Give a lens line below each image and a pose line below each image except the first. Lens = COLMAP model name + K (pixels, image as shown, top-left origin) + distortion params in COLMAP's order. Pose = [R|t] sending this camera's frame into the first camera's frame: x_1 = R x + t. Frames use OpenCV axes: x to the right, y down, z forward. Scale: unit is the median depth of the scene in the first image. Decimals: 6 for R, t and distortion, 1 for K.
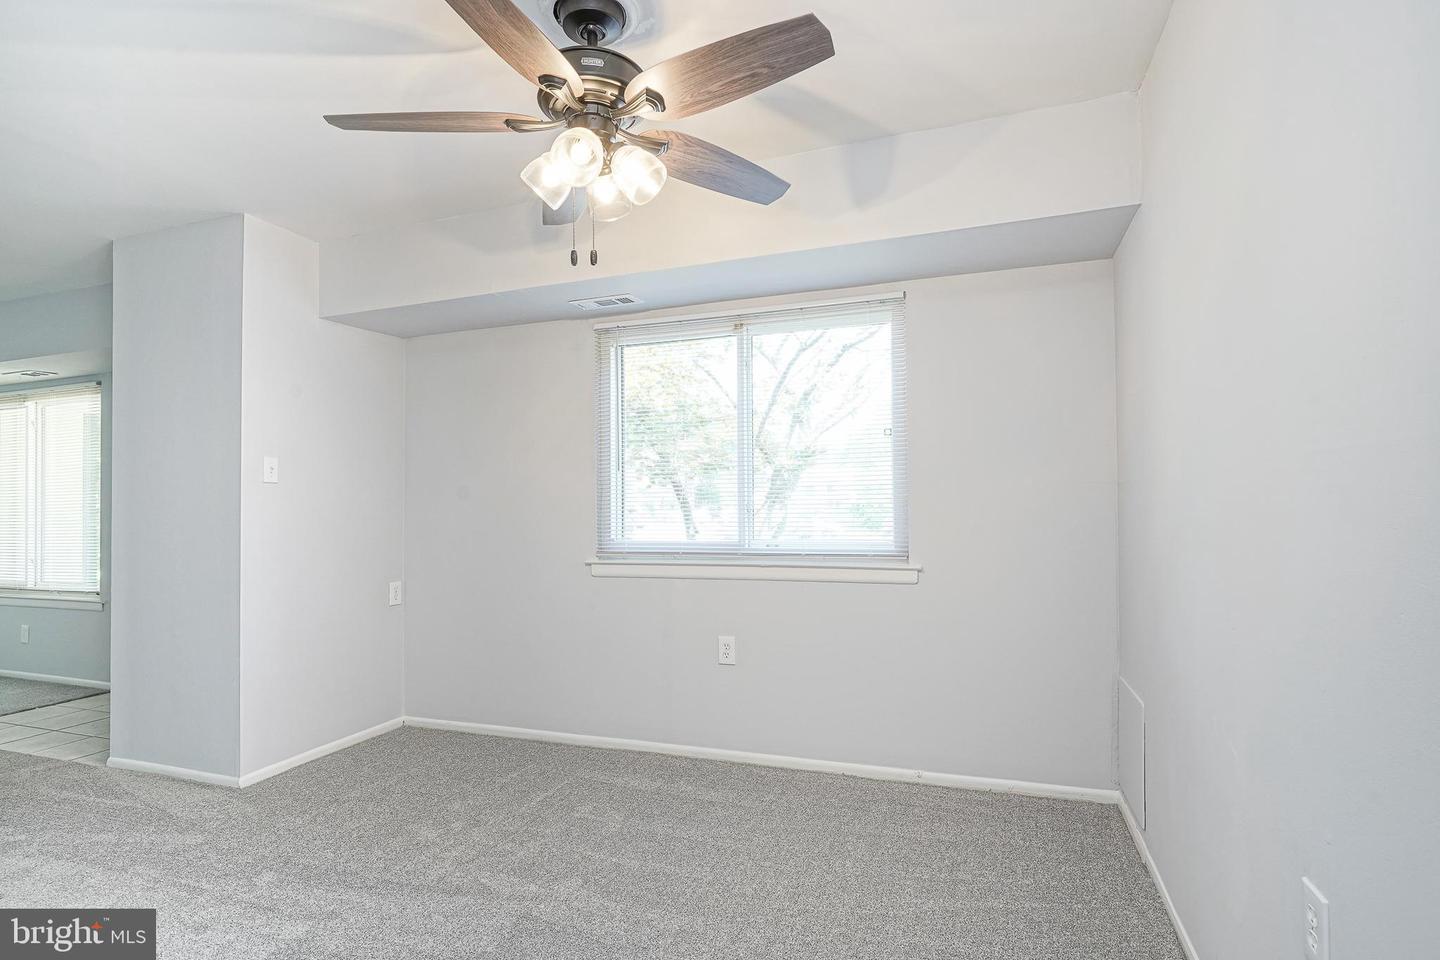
lens RADIAL K [[714.3, 0, 714.0], [0, 714.3, 490.8], [0, 0, 1]] dist [-0.012535, 0.006708]
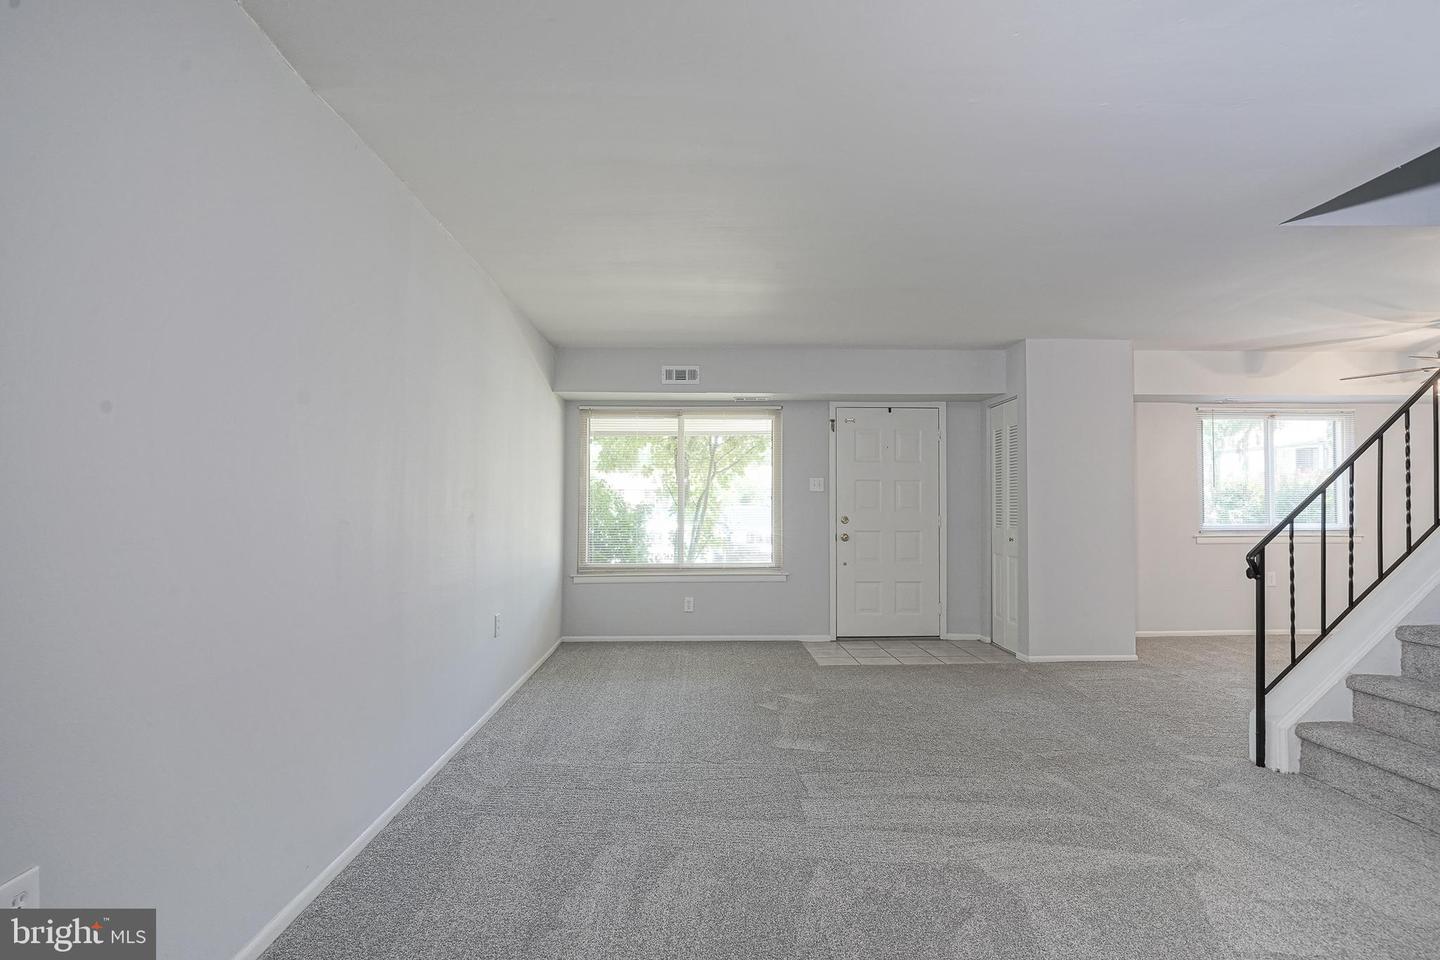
lens RADIAL K [[714.3, 0, 714.0], [0, 714.3, 490.8], [0, 0, 1]] dist [-0.012535, 0.006708]
pose [[0.926544, 0.019399, 0.375686, -2.180073], [-0.018686, 0.999810, -0.005540, 0.016831], [-0.375722, -0.001887, 0.926730, -0.252548]]
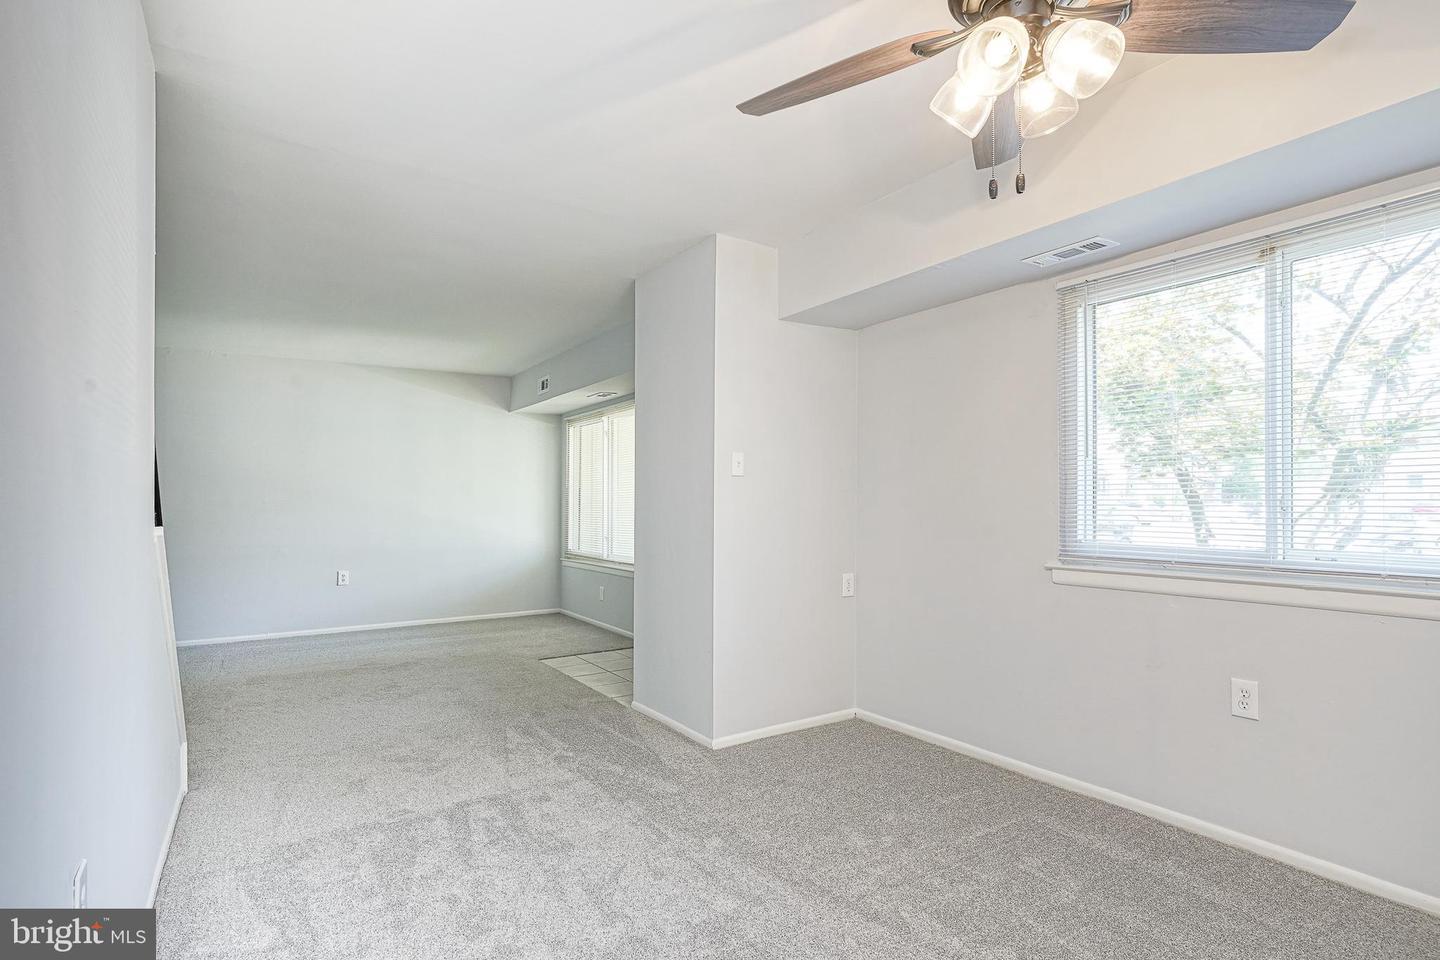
lens RADIAL K [[720.6, 0, 742.7], [0, 720.6, 494.3], [0, 0, 1]] dist [-0.003051, 0.001417]
pose [[0.814414, 0.004257, -0.580269, 0.025868], [0.004146, 0.999905, 0.013154, 0.001990], [0.580270, -0.013118, 0.814319, 0.101828]]
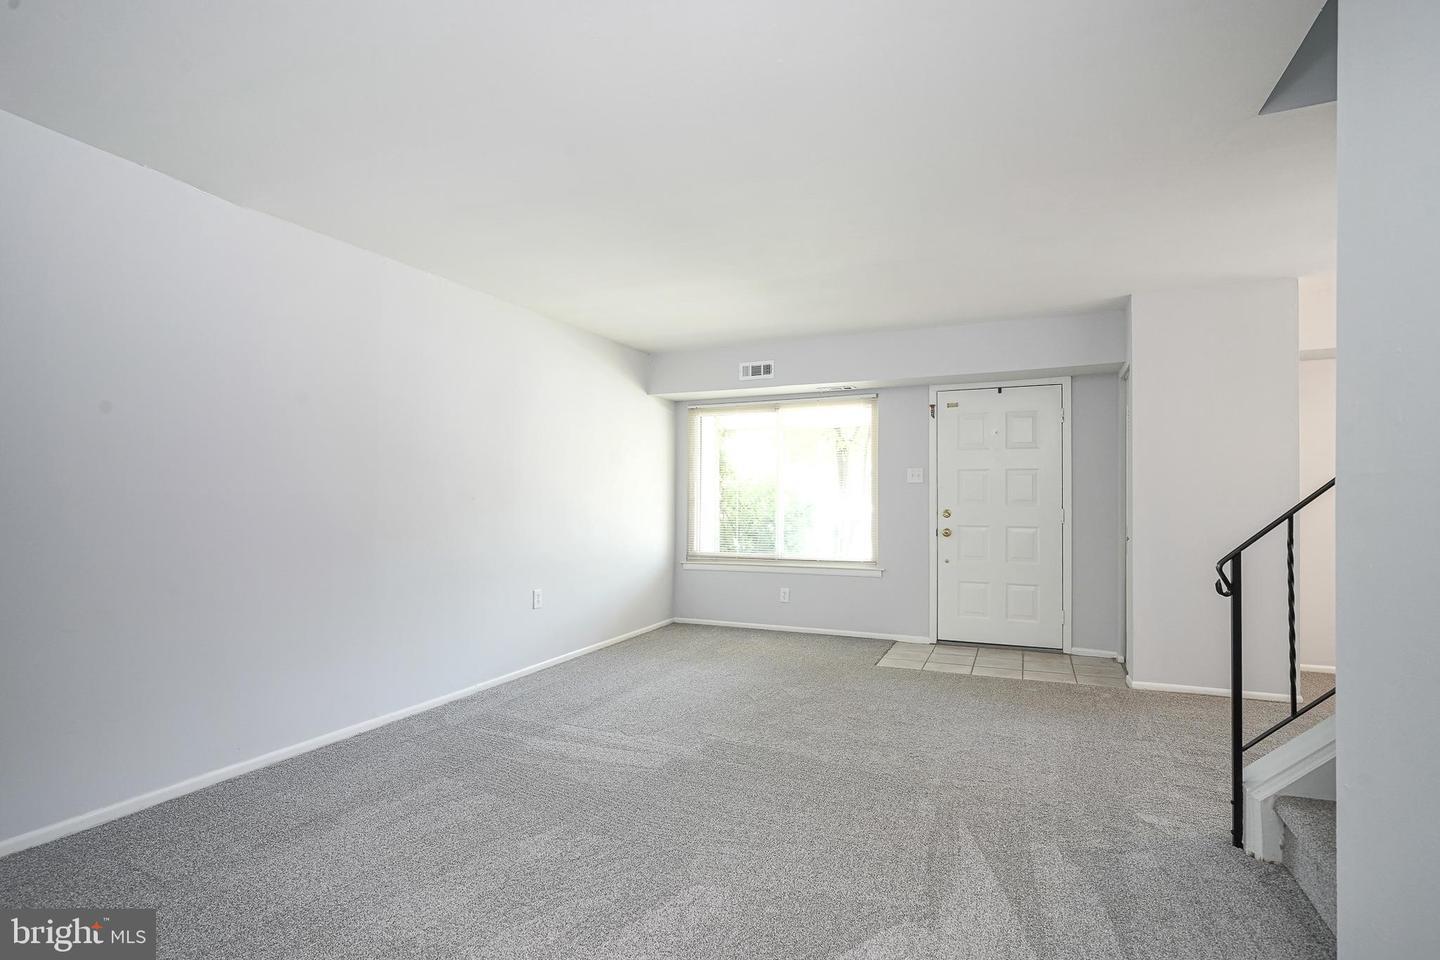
lens RADIAL K [[714.3, 0, 714.0], [0, 714.3, 490.8], [0, 0, 1]] dist [-0.012535, 0.006708]
pose [[0.997493, 0.010833, -0.069937, -1.573561], [-0.009933, 0.999864, 0.013199, 0.004271], [0.070070, -0.012471, 0.997464, -0.403368]]
